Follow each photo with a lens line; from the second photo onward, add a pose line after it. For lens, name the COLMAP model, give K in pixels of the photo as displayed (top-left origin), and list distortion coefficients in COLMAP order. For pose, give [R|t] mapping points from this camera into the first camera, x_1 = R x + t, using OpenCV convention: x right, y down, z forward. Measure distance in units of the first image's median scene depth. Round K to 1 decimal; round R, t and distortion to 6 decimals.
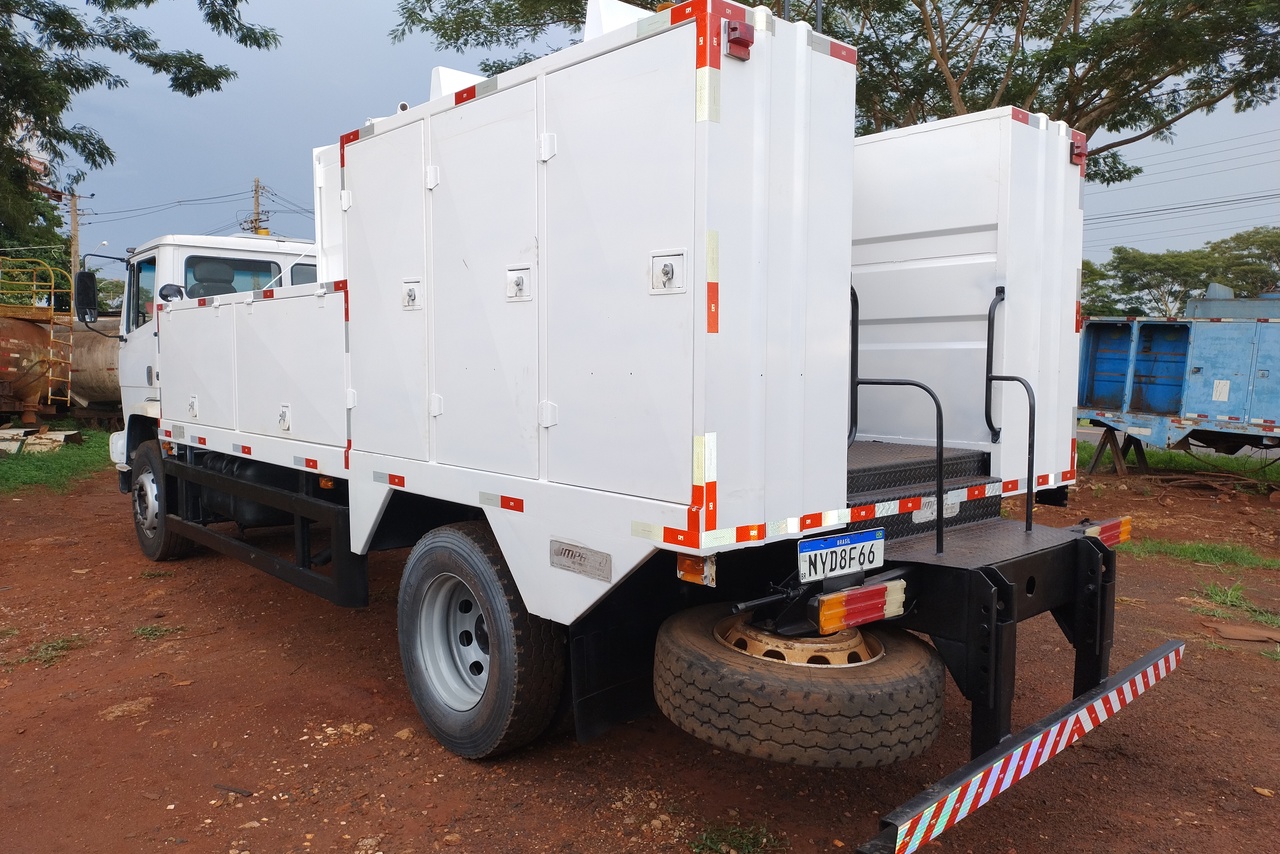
lens RADIAL K [[965.9, 0, 640.0], [0, 965.9, 404.7], [0, 0, 1]] dist [-0.006956, 0.003551]
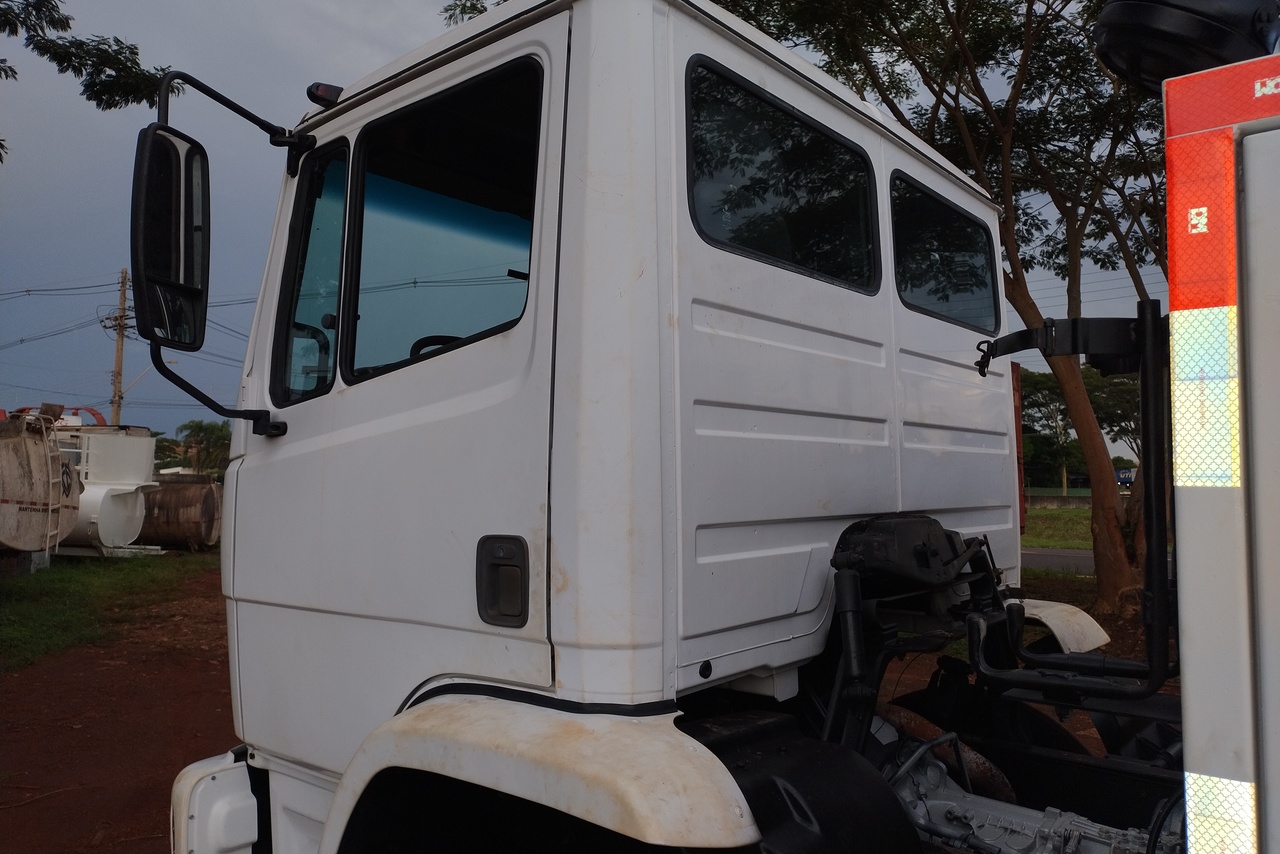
lens RADIAL K [[955.9, 0, 666.1], [0, 955.9, 424.4], [0, 0, 1]] dist [-0.143063, 0.108176]
pose [[0.982261, 0.007103, 0.187387, -0.221806], [0.011894, 0.994910, -0.100060, -0.019461], [-0.187144, 0.100513, 0.977177, 0.340619]]
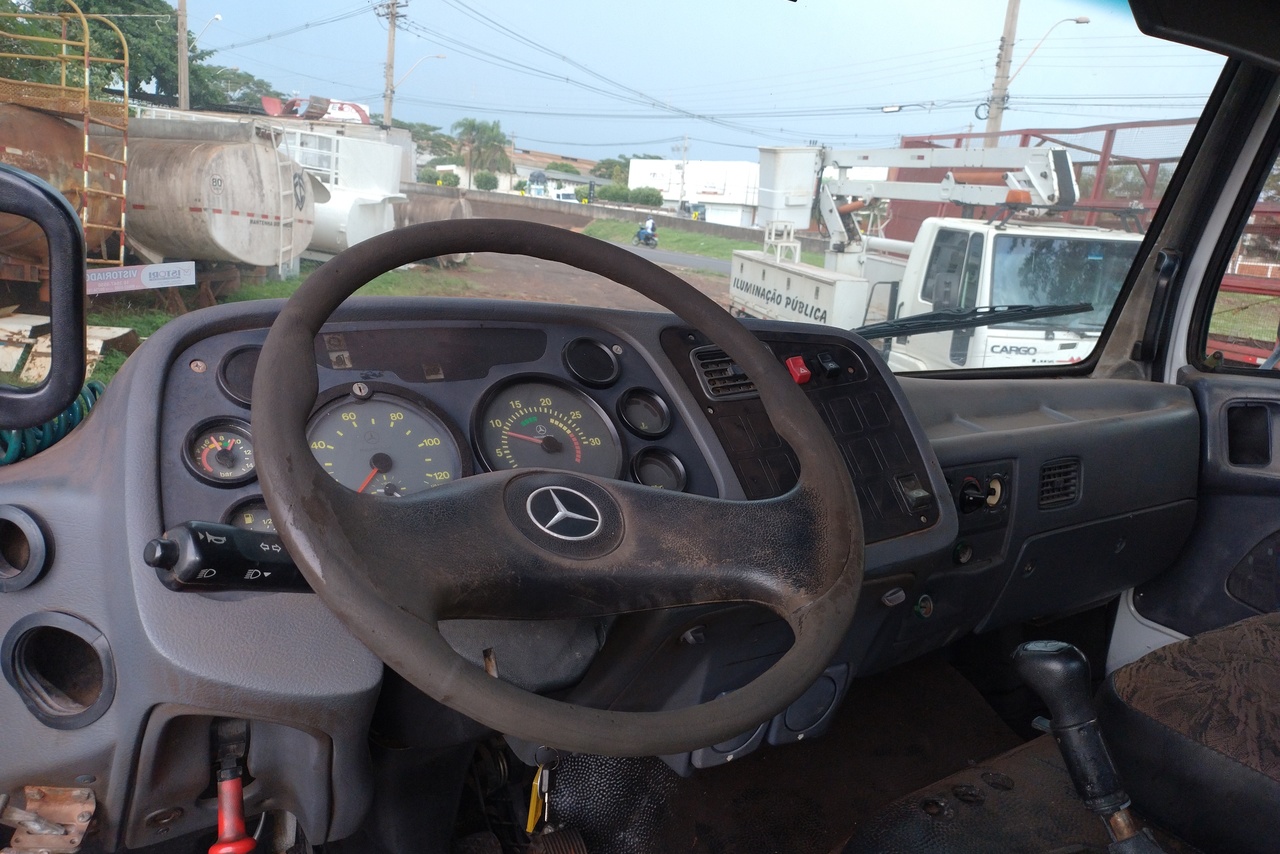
lens RADIAL K [[965.9, 0, 640.0], [0, 965.9, 404.7], [0, 0, 1]] dist [-0.006956, 0.003551]
pose [[0.990219, 0.102904, -0.094220, -0.217769], [-0.085199, 0.980746, 0.175724, -0.046231], [0.110489, -0.165978, 0.979920, 0.441370]]
